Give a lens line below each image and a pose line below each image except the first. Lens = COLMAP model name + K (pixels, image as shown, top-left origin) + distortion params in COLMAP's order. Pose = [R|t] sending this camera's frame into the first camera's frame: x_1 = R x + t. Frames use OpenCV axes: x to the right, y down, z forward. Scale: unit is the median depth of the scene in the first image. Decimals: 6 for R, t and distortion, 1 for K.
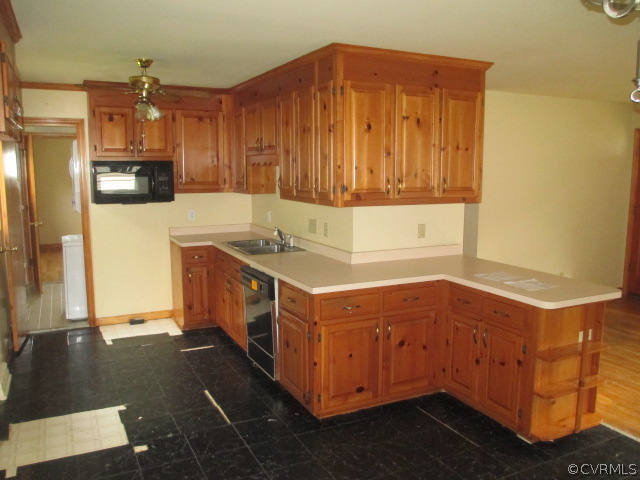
lens RADIAL K [[529.0, 0, 320.0], [0, 529.0, 240.0], [0, 0, 1]] dist [-0.044967, 0.000323]
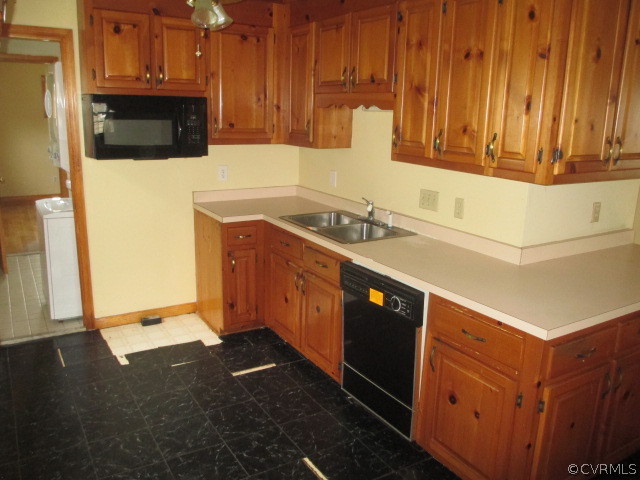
lens RADIAL K [[529.0, 0, 320.0], [0, 529.0, 240.0], [0, 0, 1]] dist [-0.044967, 0.000323]
pose [[0.995618, 0.006120, 0.093311, -0.195135], [-0.016095, 0.994180, 0.106523, -0.040316], [-0.092116, -0.107558, 0.989922, 0.283928]]
